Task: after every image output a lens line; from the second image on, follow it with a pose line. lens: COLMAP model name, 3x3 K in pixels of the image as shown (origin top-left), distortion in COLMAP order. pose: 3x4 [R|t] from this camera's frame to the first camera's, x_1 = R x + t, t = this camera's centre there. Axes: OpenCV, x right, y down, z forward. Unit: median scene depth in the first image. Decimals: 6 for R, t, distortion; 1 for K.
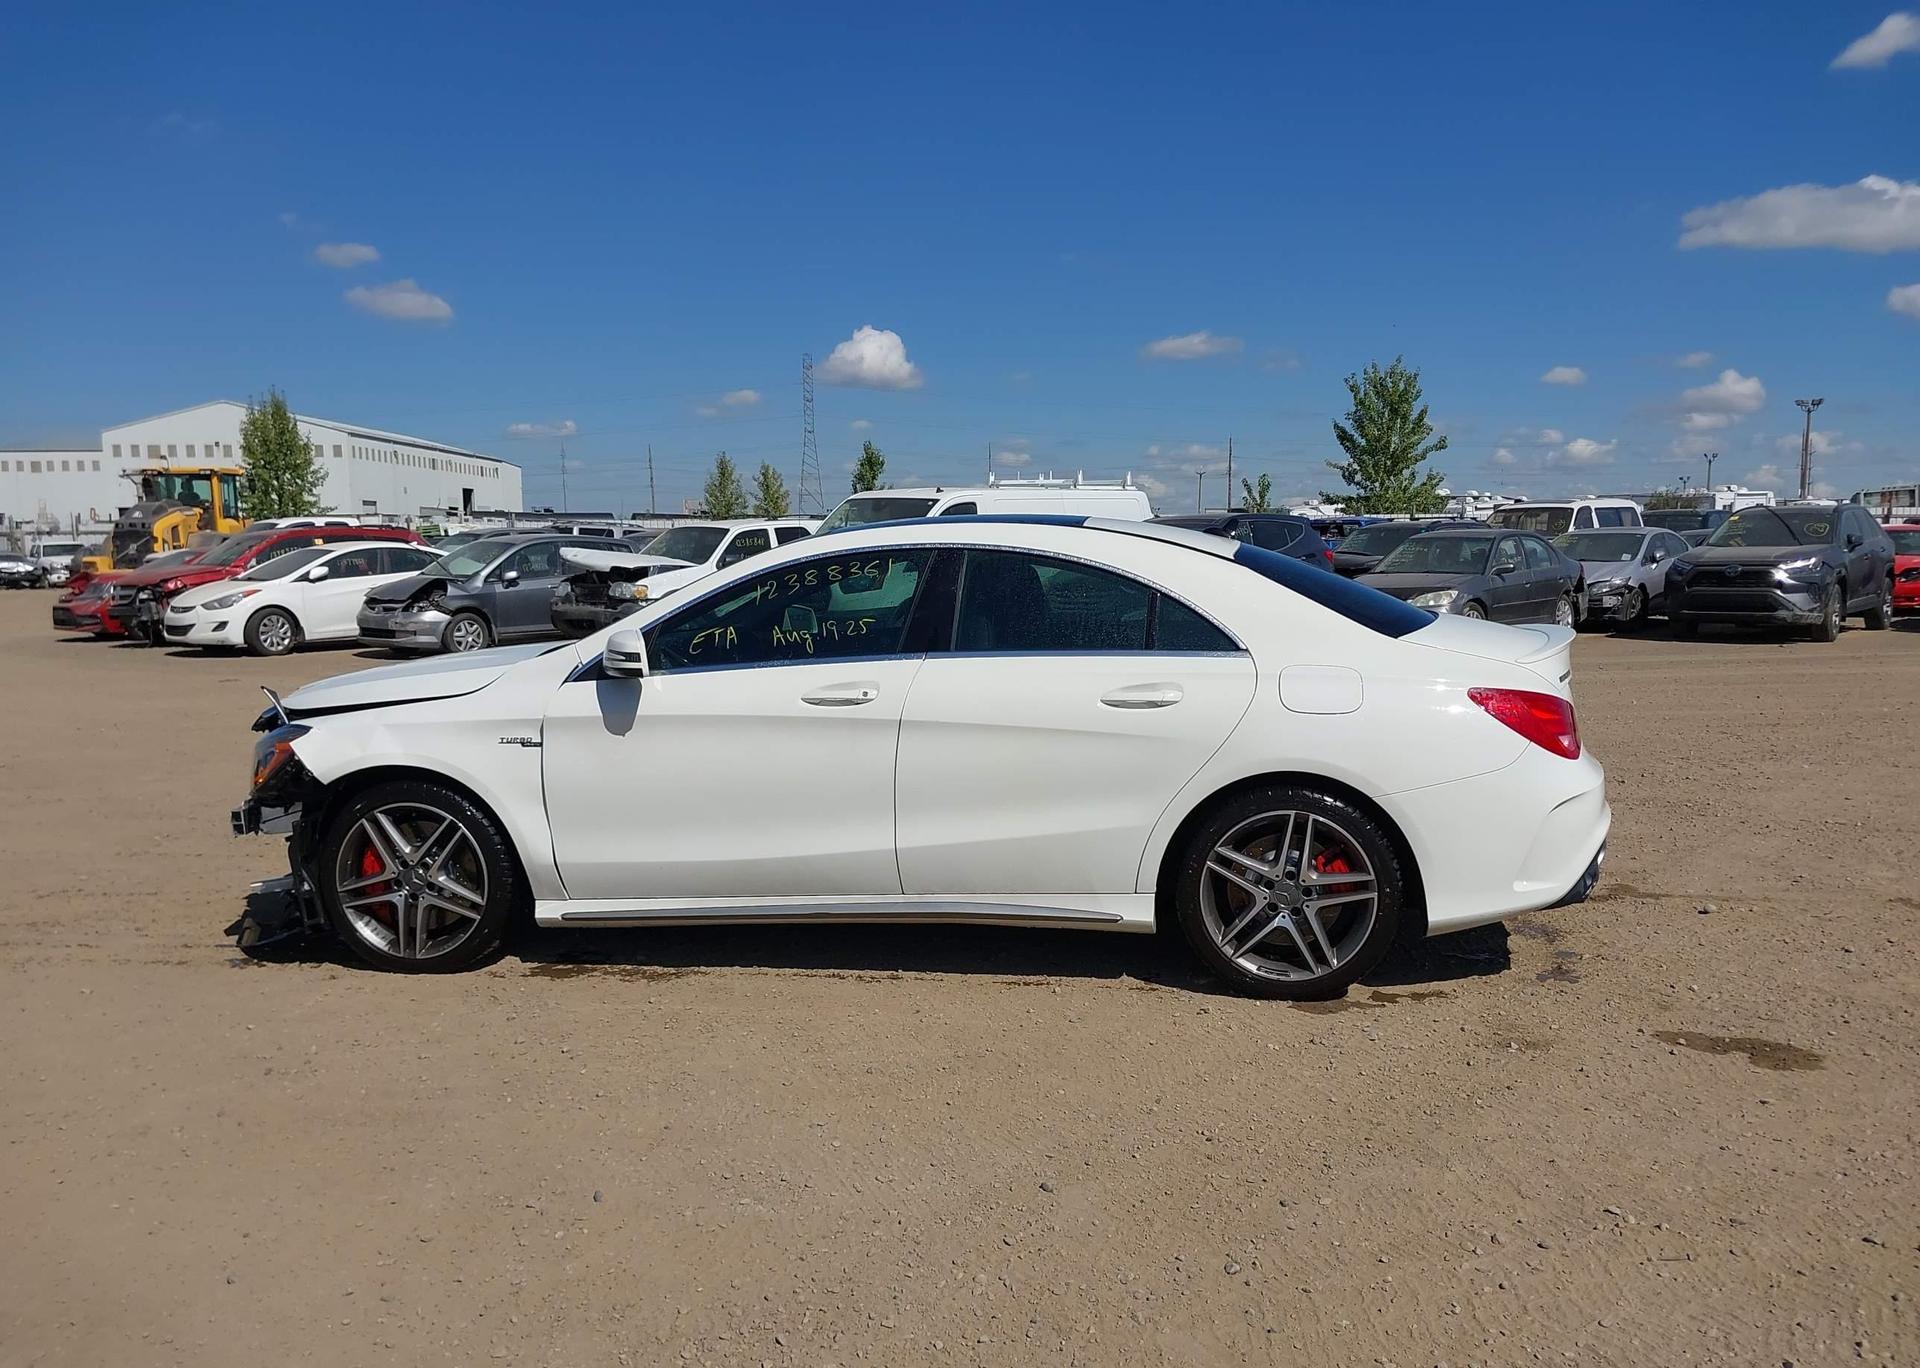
lens RADIAL K [[1517.3, 0, 966.7], [0, 1517.3, 708.7], [0, 0, 1]] dist [0.020826, -0.014943]
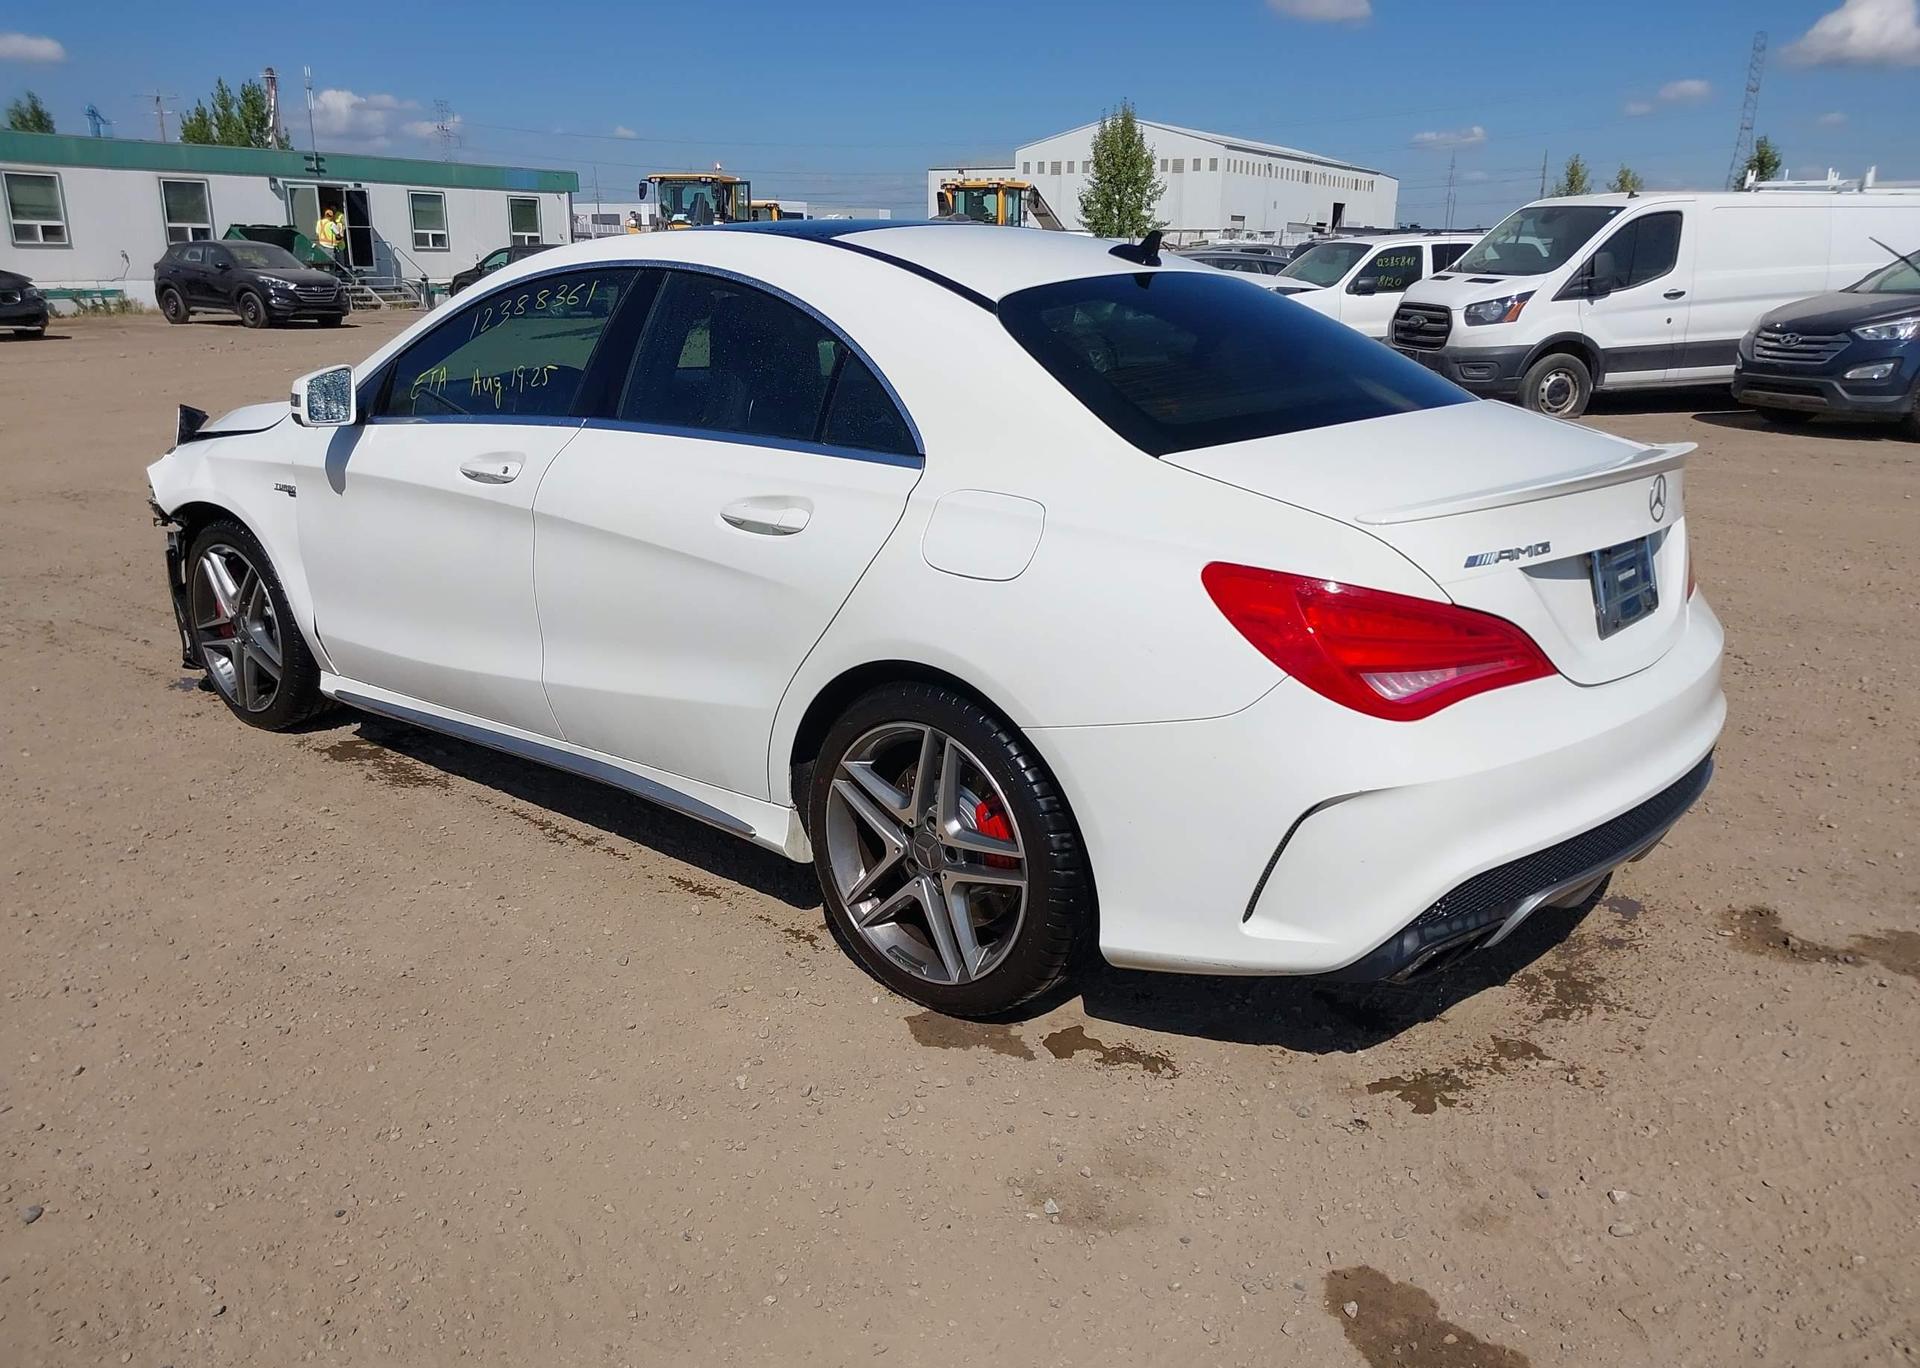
lens RADIAL K [[1508.2, 0, 965.9], [0, 1508.2, 725.9], [0, 0, 1]] dist [0.042027, -0.053918]
pose [[0.845618, 0.172521, -0.505141, 0.487118], [-0.075014, 0.975347, 0.207536, -0.054532], [0.528492, -0.137603, 0.837712, 0.448435]]
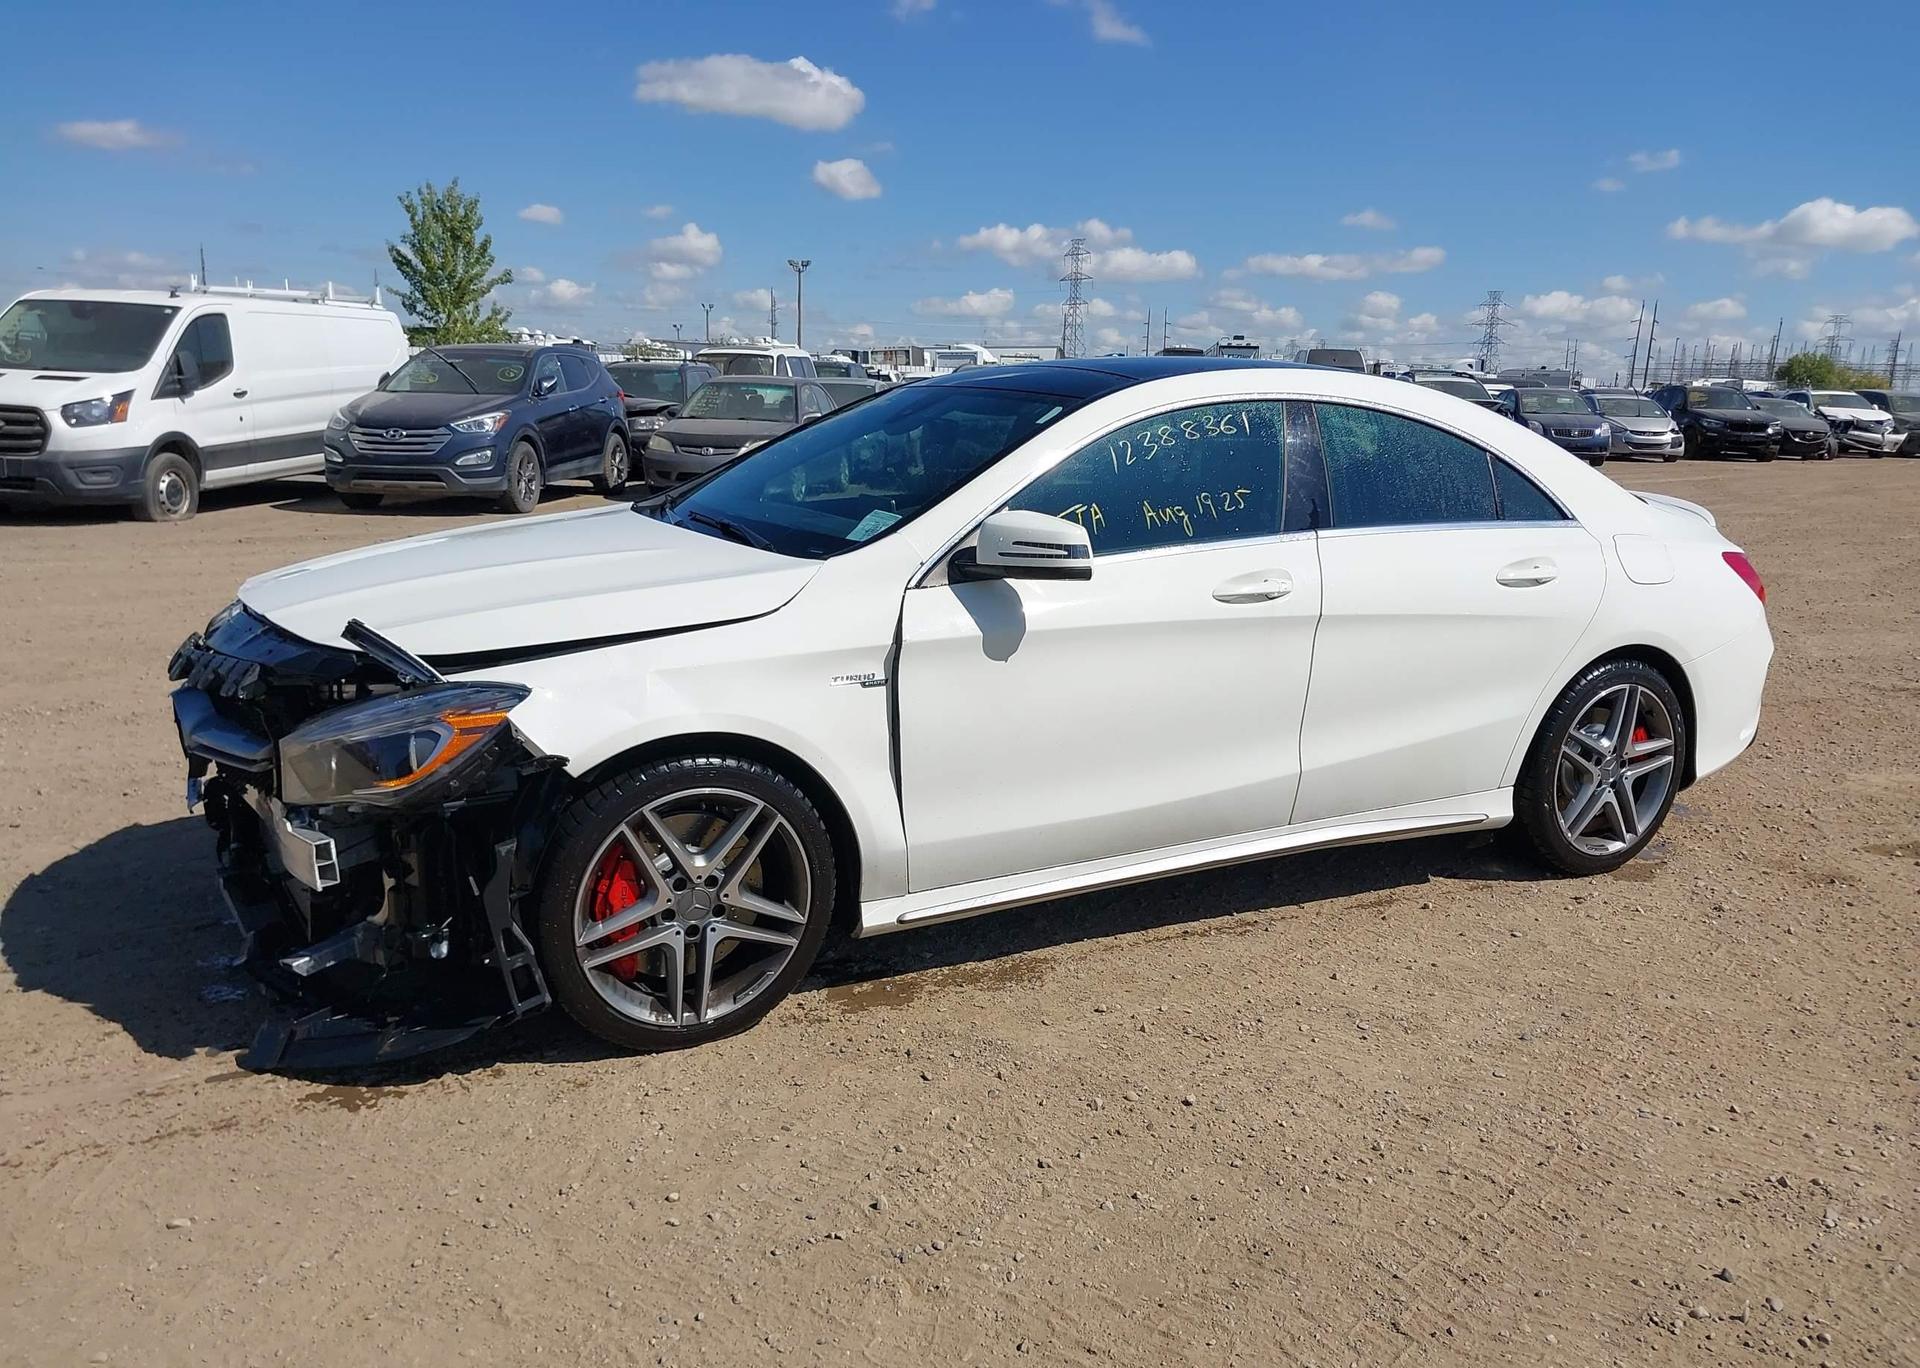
lens RADIAL K [[1517.3, 0, 966.7], [0, 1517.3, 708.7], [0, 0, 1]] dist [0.020826, -0.014943]
pose [[0.800568, -0.095038, 0.591657, -0.640733], [0.033045, 0.992843, 0.114768, -0.039885], [-0.598330, -0.072328, 0.797979, 0.424845]]
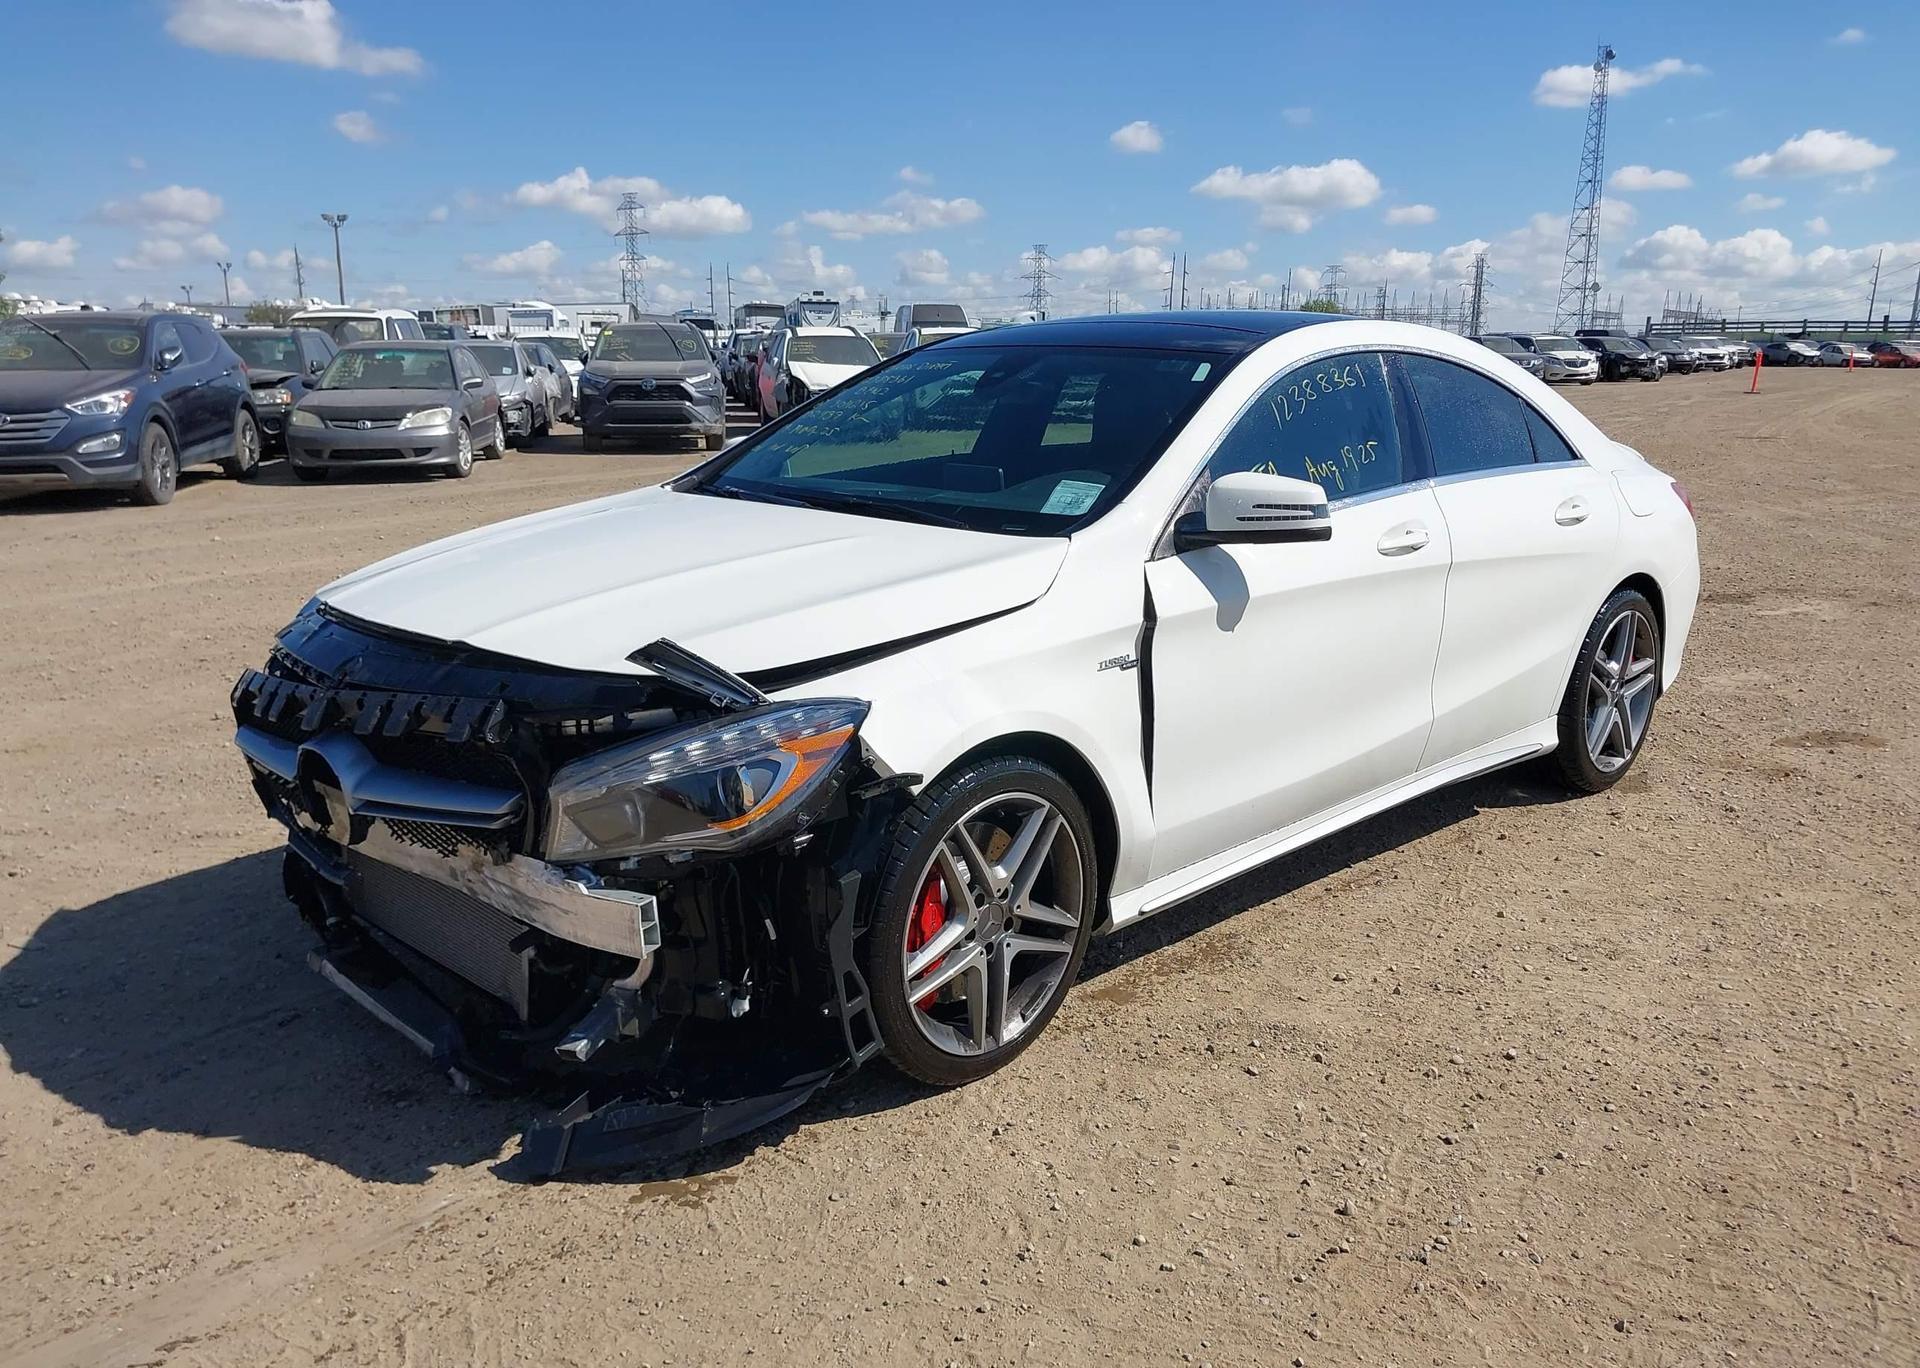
lens RADIAL K [[1514.5, 0, 965.2], [0, 1514.5, 719.0], [0, 0, 1]] dist [0.043041, -0.076361]
pose [[0.604013, -0.177997, 0.776843, -0.806803], [0.080292, 0.983372, 0.162890, -0.060671], [-0.792919, -0.036014, 0.608261, 0.652773]]
